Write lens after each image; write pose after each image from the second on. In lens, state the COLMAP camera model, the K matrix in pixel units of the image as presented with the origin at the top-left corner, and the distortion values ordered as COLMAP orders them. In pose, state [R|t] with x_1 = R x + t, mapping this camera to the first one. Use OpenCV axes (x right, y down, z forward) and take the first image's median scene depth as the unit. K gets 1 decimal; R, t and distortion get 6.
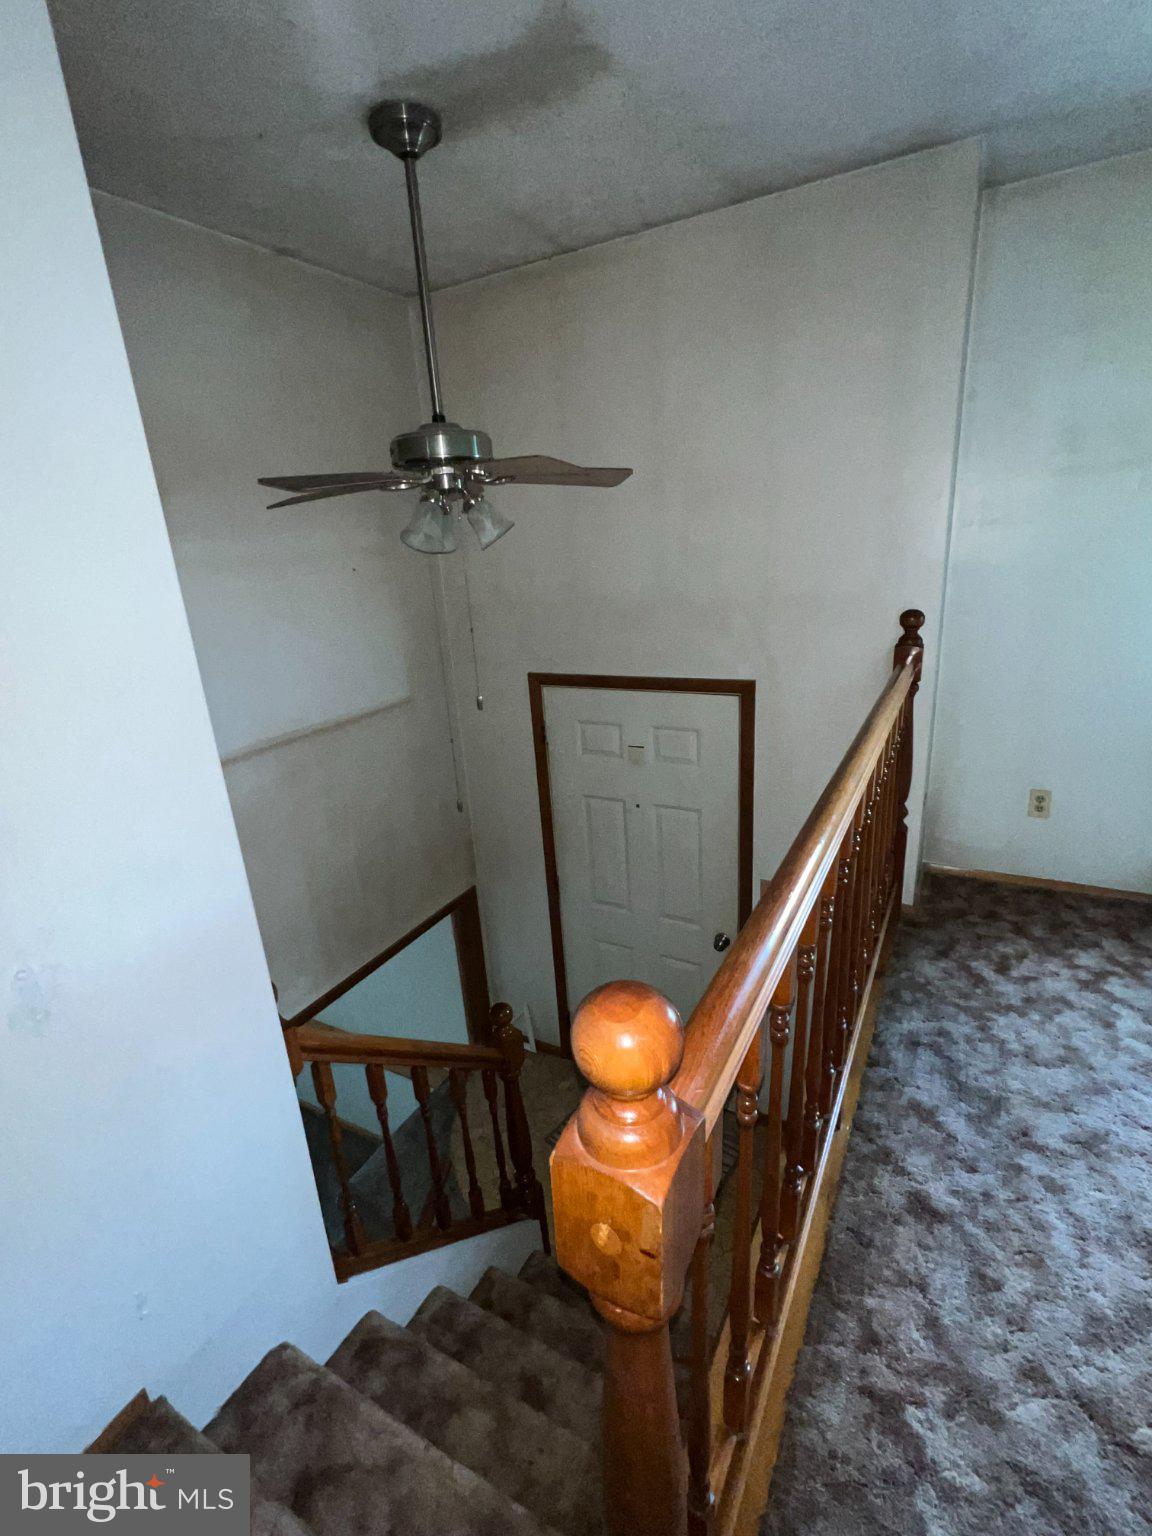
lens RADIAL K [[705.3, 0, 575.5], [0, 705.3, 765.7], [0, 0, 1]] dist [-0.003092, 0.000820]
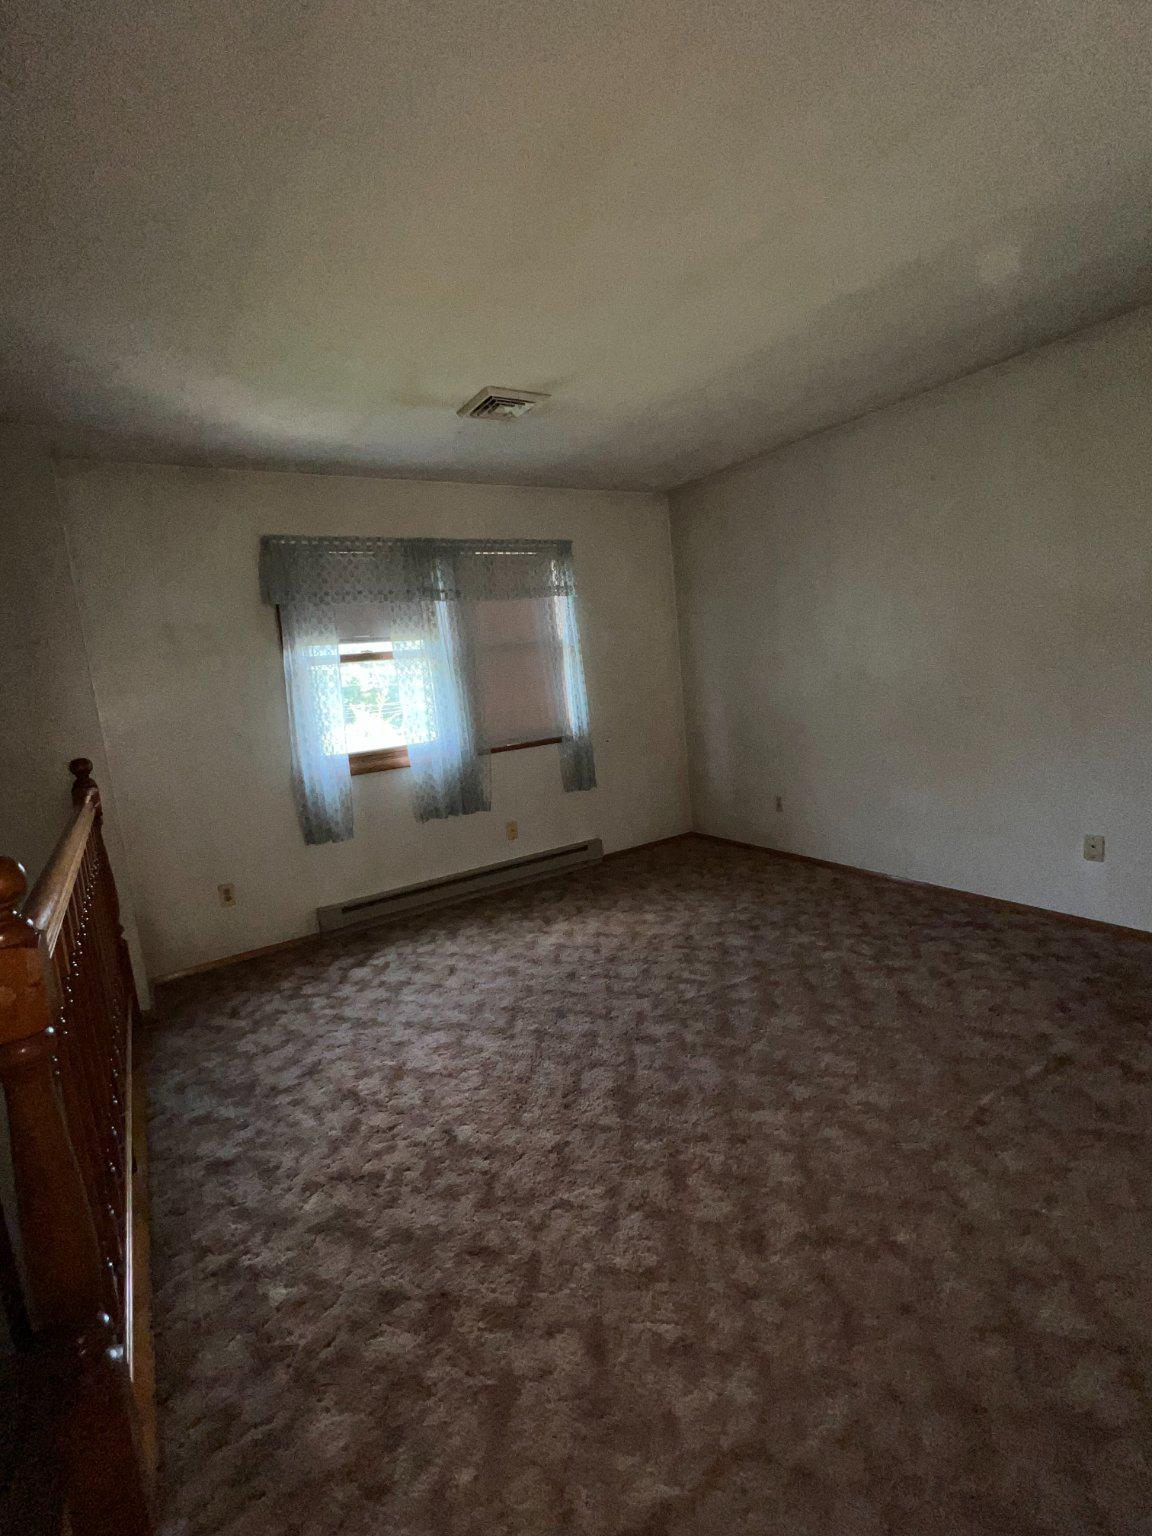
lens RADIAL K [[705.3, 0, 575.5], [0, 705.3, 765.7], [0, 0, 1]] dist [-0.003092, 0.000820]
pose [[0.481058, -0.099916, 0.870976, -0.198779], [0.329896, 0.941093, -0.074249, 0.195512], [-0.812251, 0.323049, 0.485682, -0.326667]]
